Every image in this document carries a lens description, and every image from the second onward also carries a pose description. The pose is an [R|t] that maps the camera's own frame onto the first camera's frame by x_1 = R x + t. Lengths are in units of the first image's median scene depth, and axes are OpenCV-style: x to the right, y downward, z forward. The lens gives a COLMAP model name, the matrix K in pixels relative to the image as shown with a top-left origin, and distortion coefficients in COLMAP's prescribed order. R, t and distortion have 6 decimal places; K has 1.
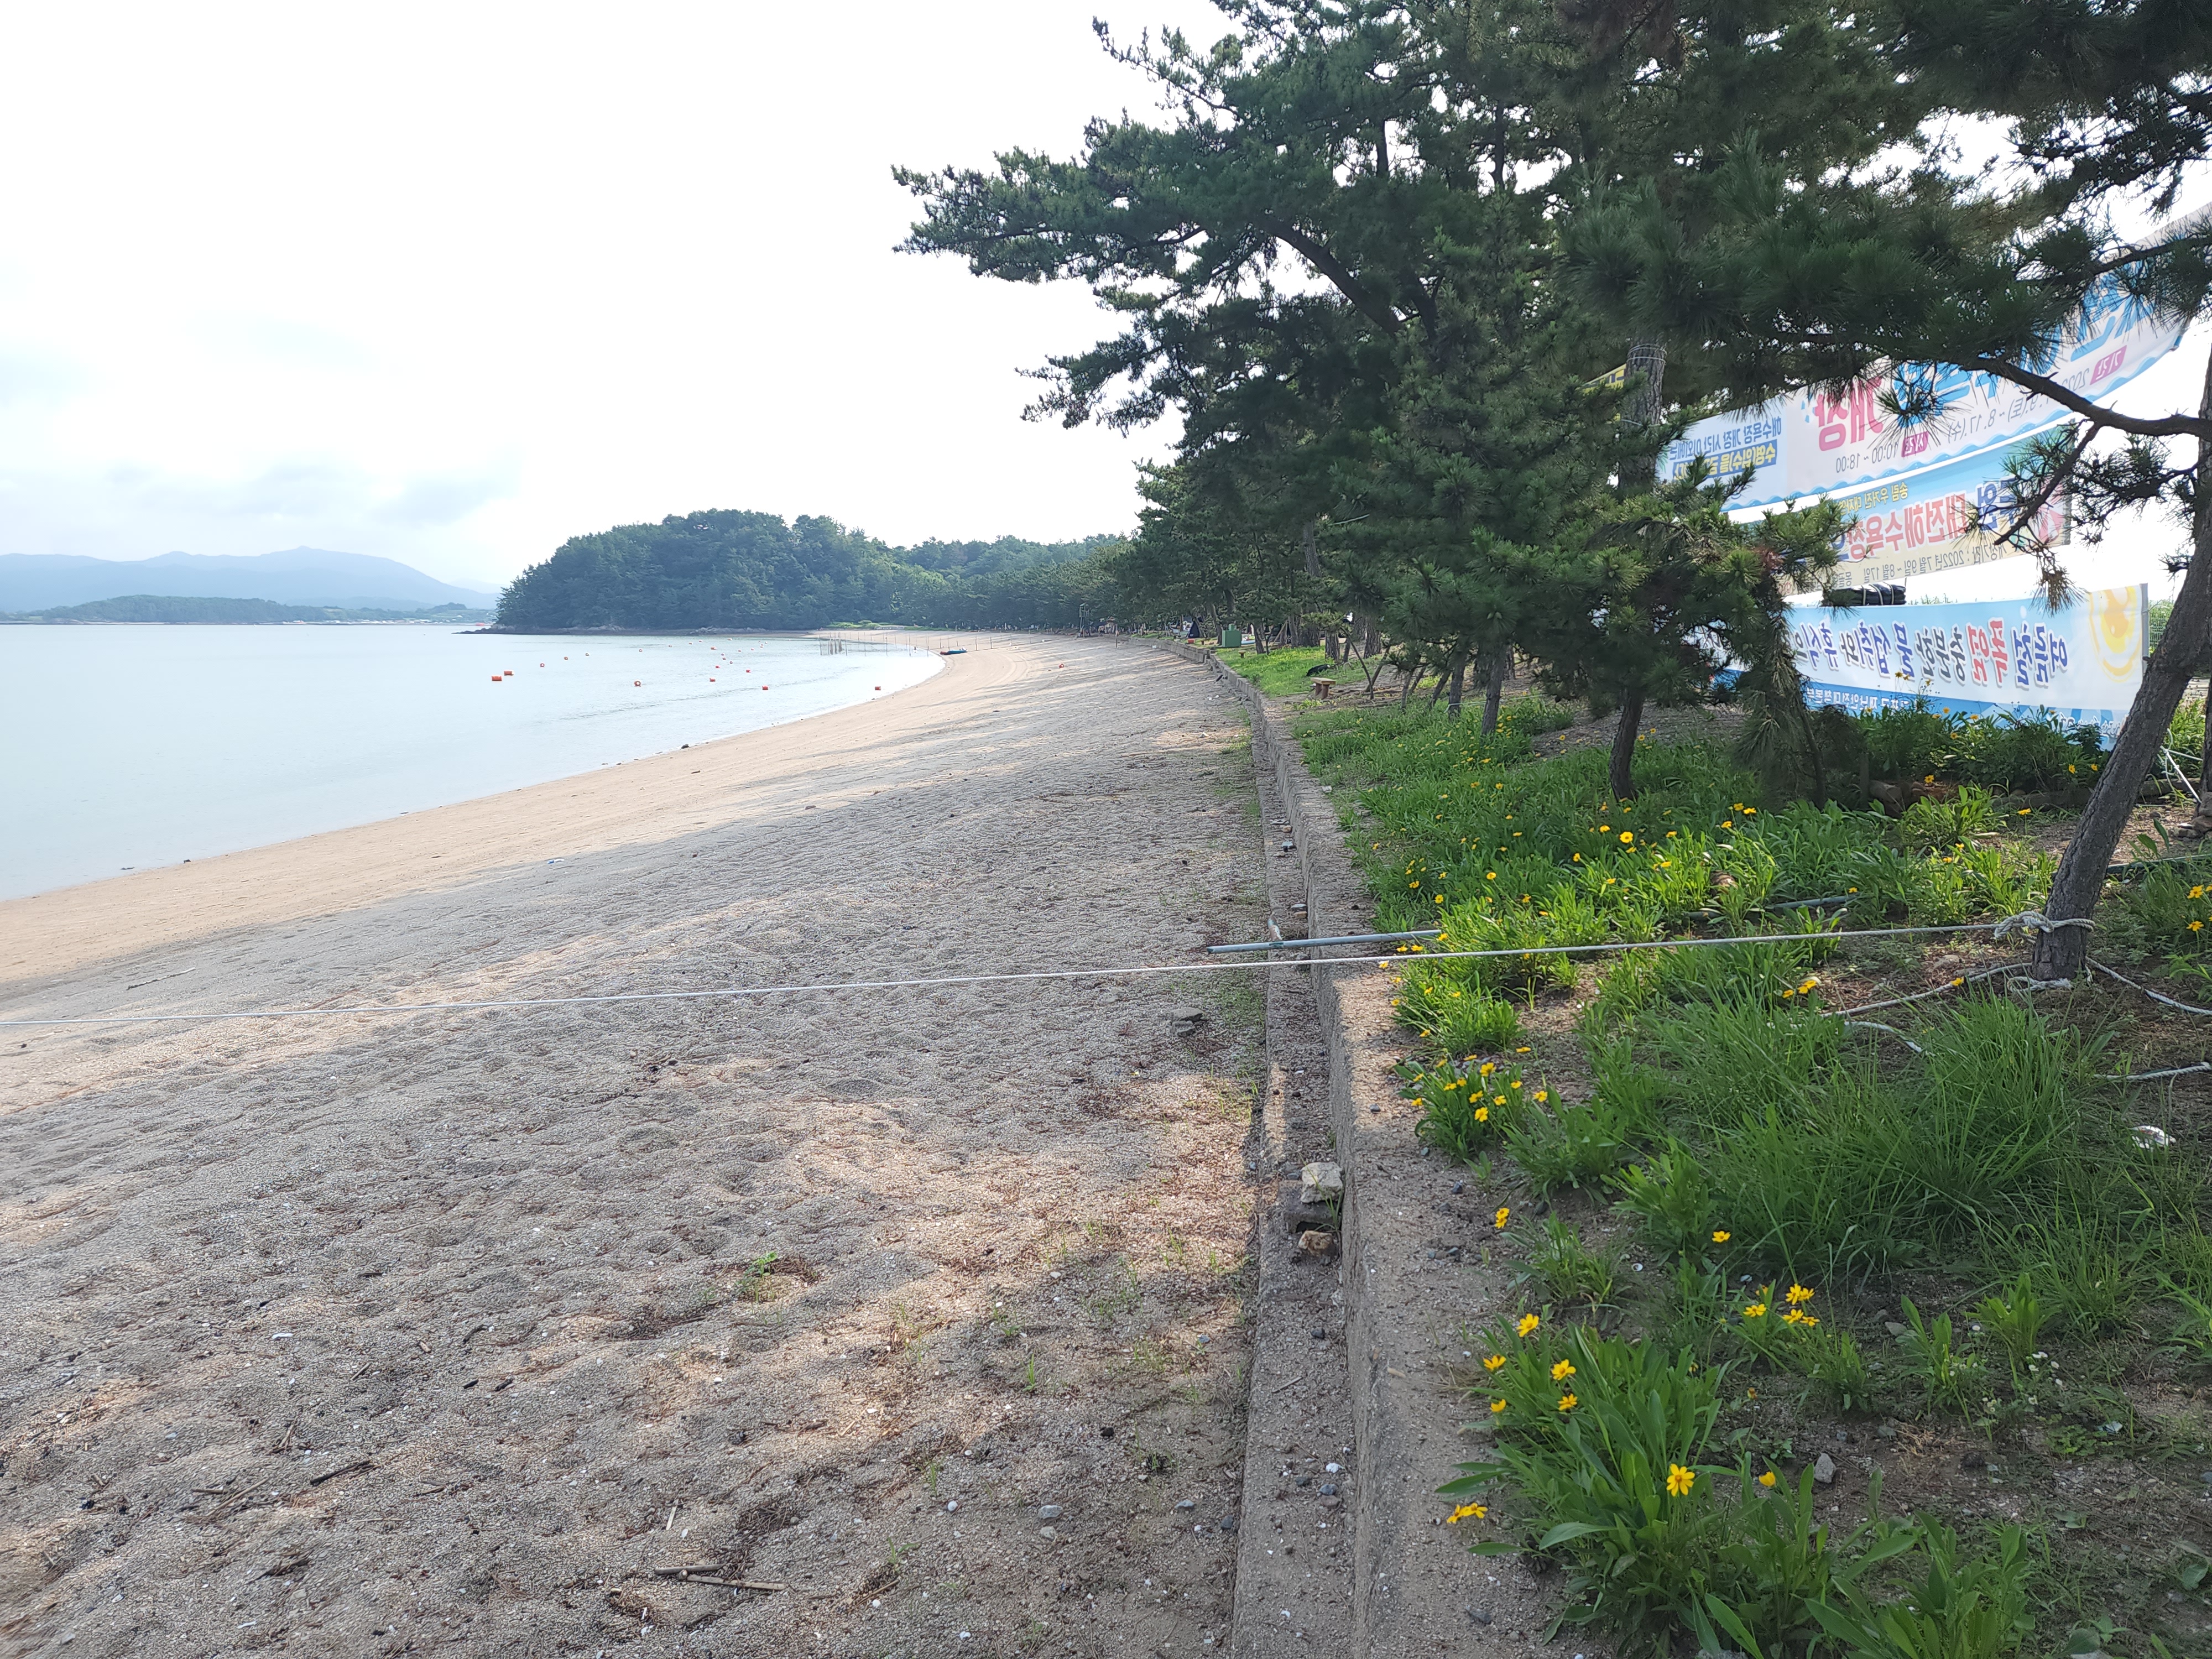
lens RADIAL K [[1494.5, 0, 1106.0], [0, 1494.5, 829.5], [0, 0, 1]] dist [0.124675, -0.151066]
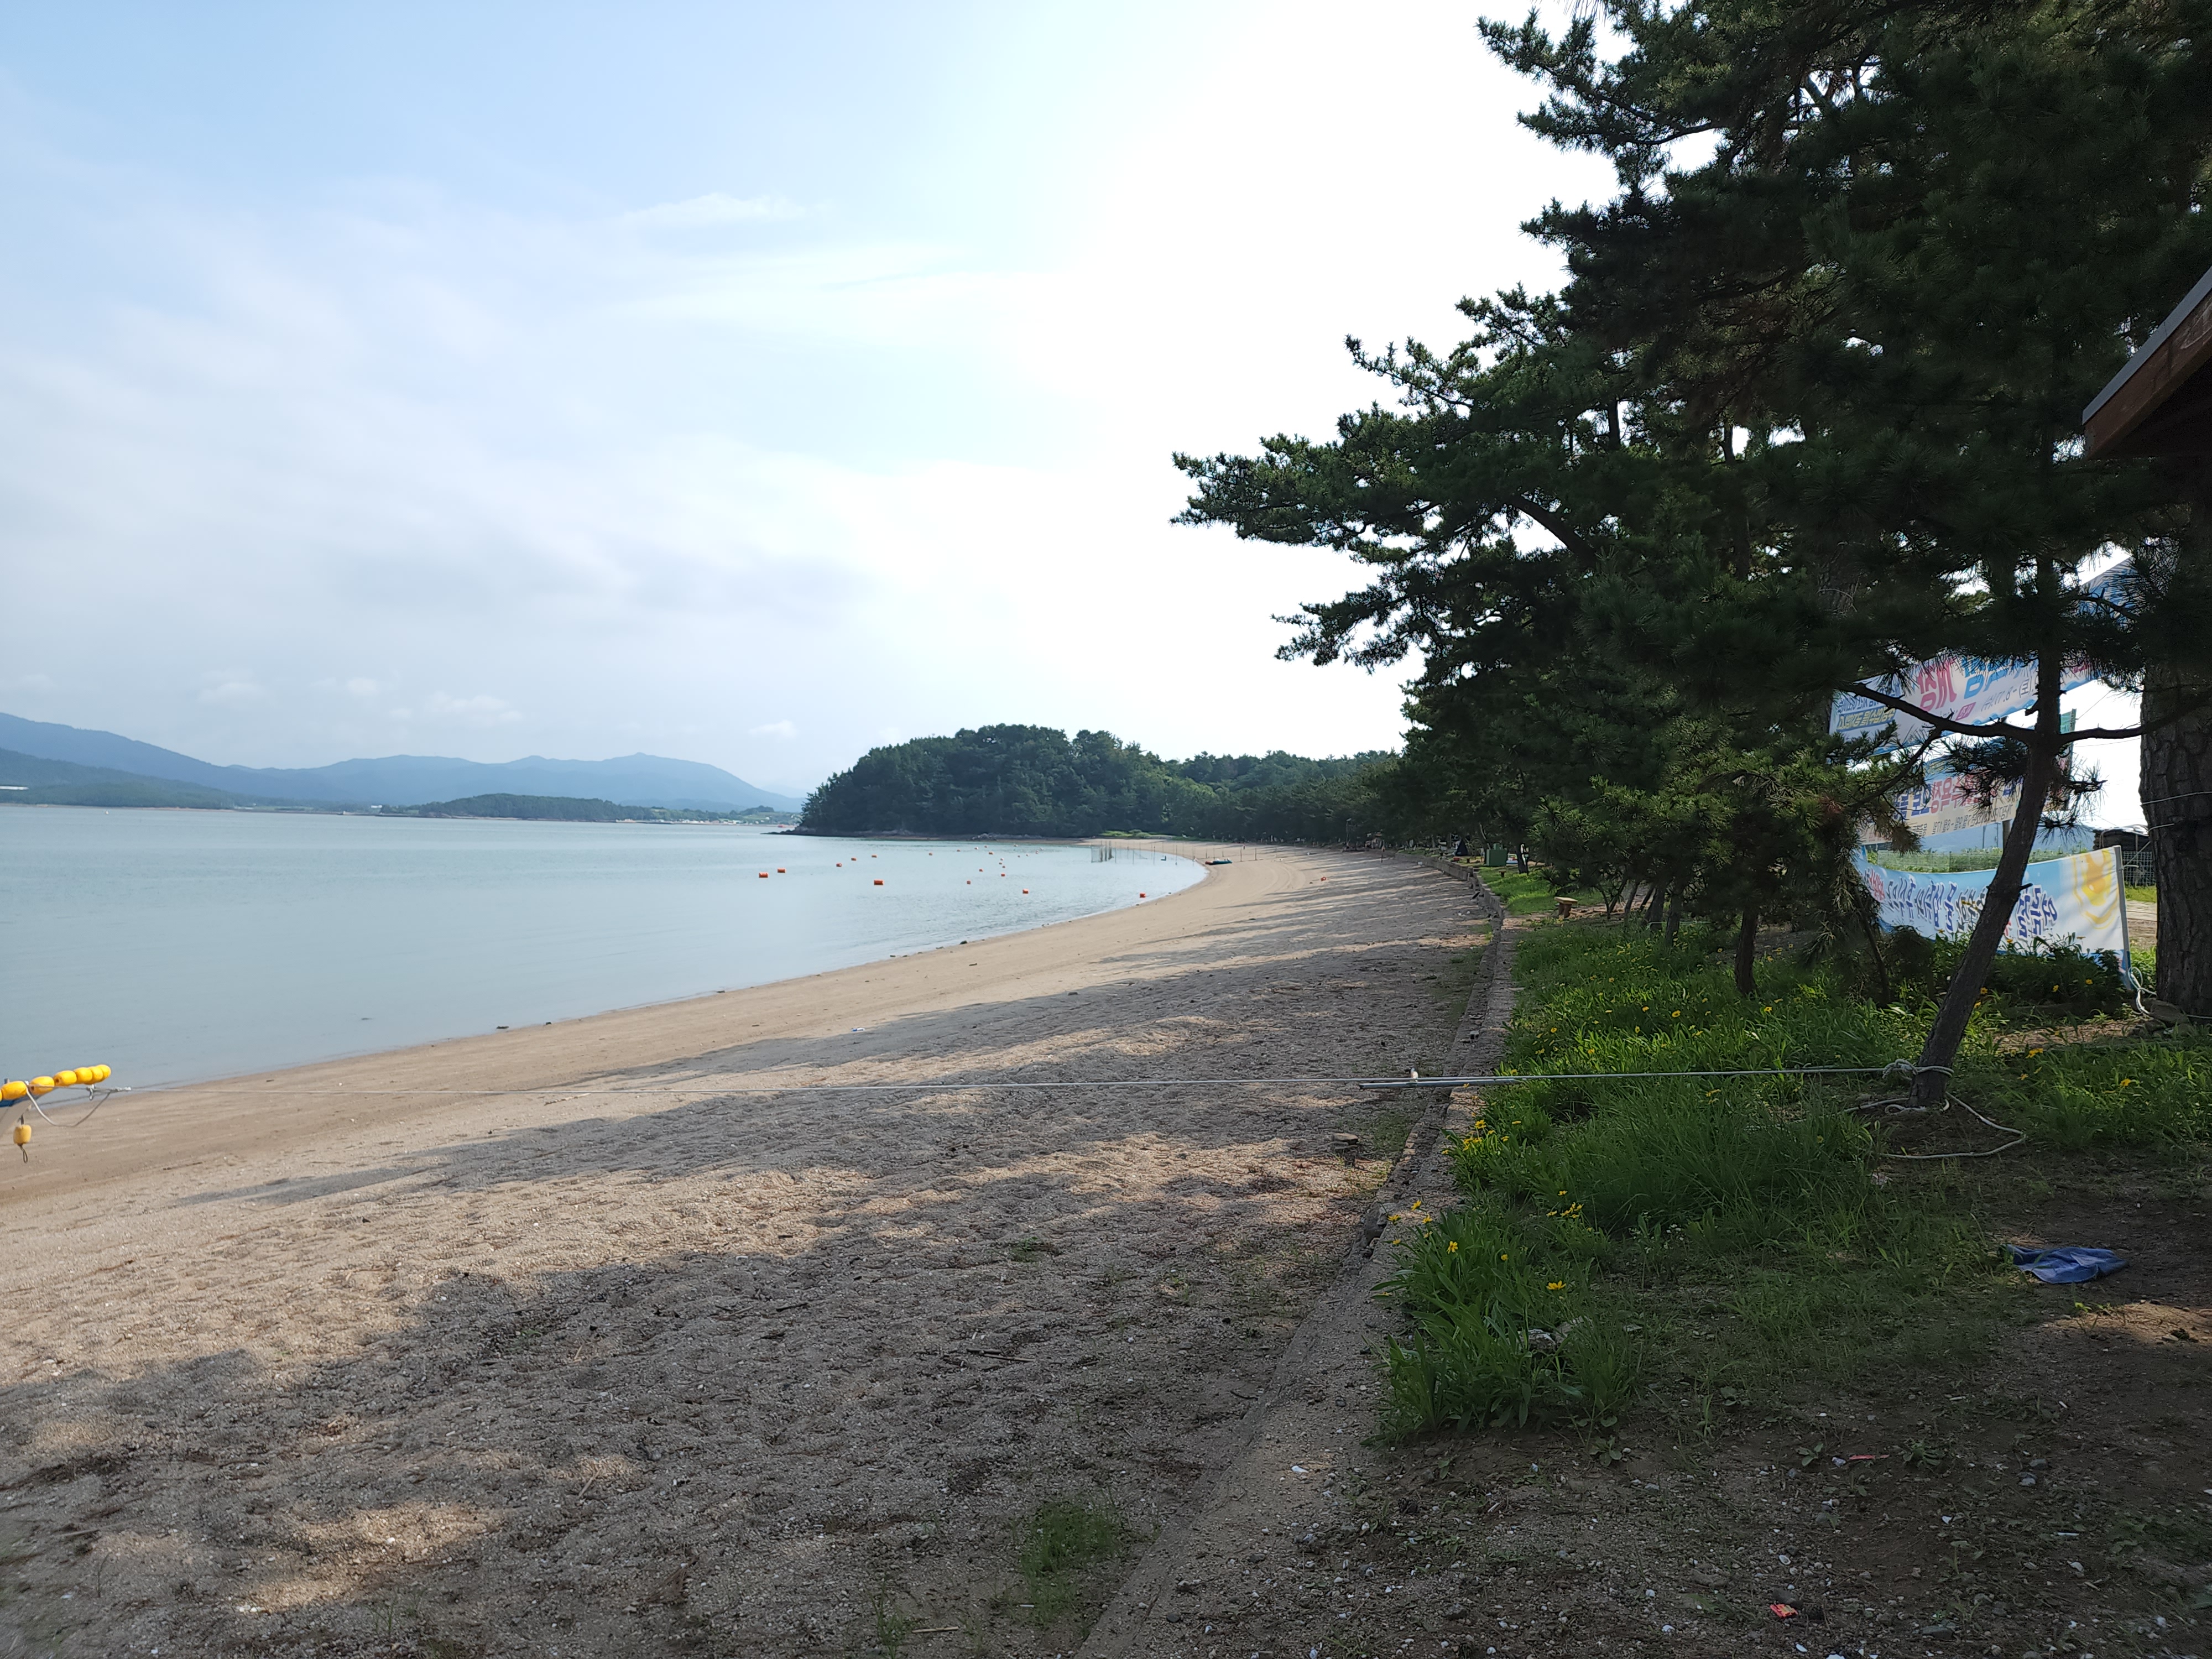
lens RADIAL K [[1494.5, 0, 1106.0], [0, 1494.5, 829.5], [0, 0, 1]] dist [0.124675, -0.151066]
pose [[0.983881, 0.026844, -0.176799, 0.021248], [-0.051298, 0.989484, -0.135237, 0.013272], [0.171310, 0.142127, 0.974912, -0.101952]]
